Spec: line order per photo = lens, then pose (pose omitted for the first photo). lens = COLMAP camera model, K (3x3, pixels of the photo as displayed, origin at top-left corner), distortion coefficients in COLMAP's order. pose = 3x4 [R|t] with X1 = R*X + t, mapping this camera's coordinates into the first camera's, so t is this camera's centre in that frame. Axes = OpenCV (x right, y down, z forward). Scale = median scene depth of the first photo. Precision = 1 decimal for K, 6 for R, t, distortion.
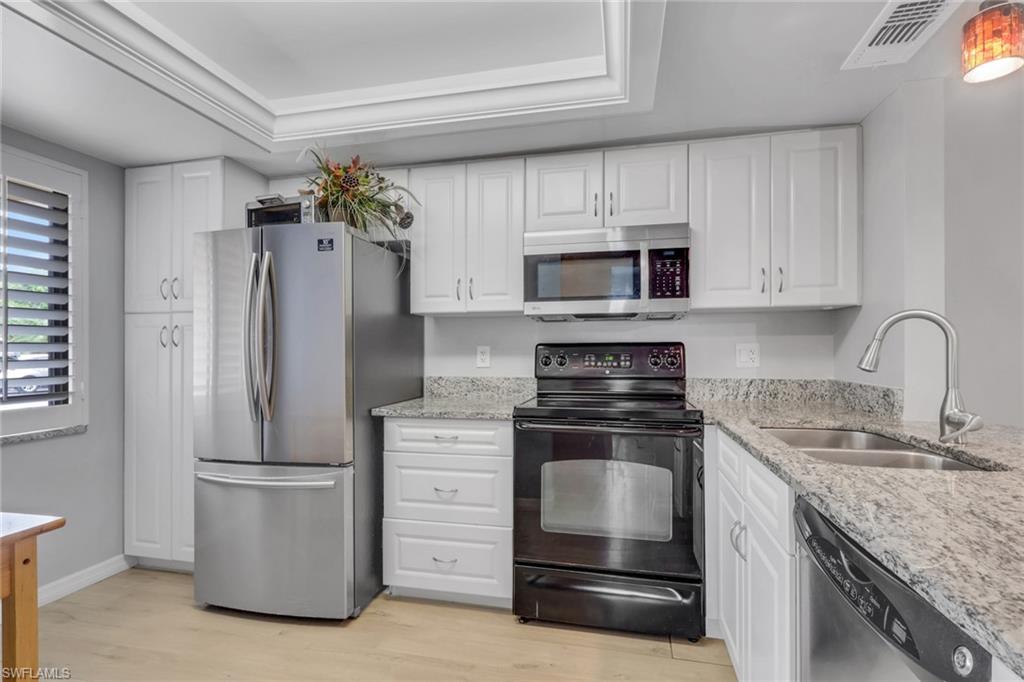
lens RADIAL K [[499.7, 0, 513.2], [0, 499.7, 349.0], [0, 0, 1]] dist [-0.002051, 0.000341]
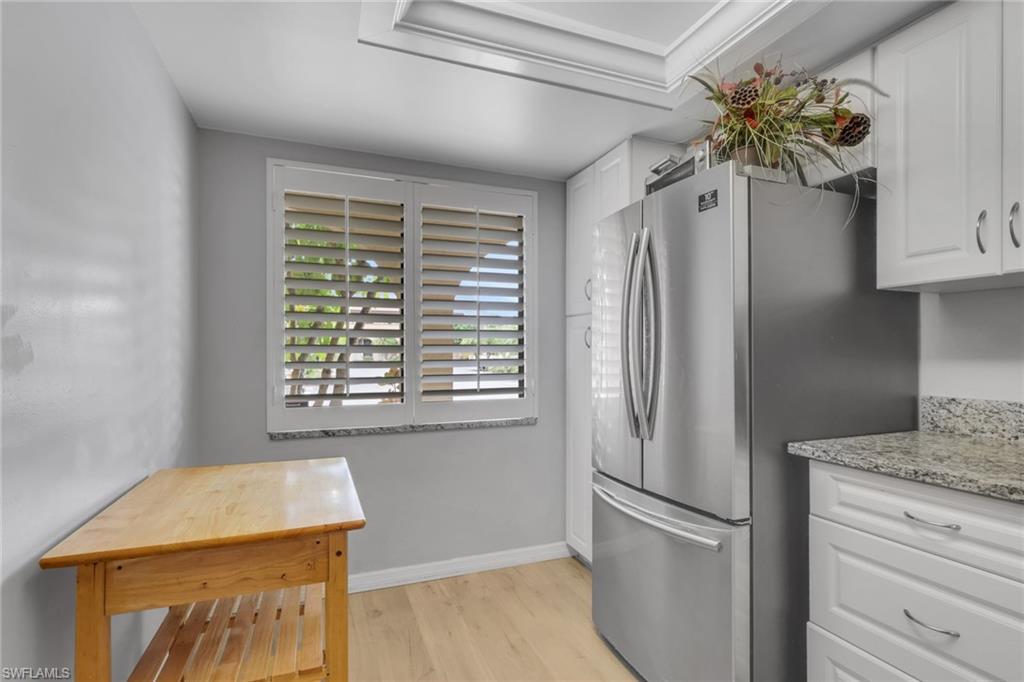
lens RADIAL K [[499.7, 0, 513.2], [0, 499.7, 349.0], [0, 0, 1]] dist [-0.002051, 0.000341]
pose [[0.566330, -0.003516, -0.824171, 0.042834], [0.001548, 0.999994, -0.003202, 0.001619], [0.824177, 0.000537, 0.566332, 0.339418]]
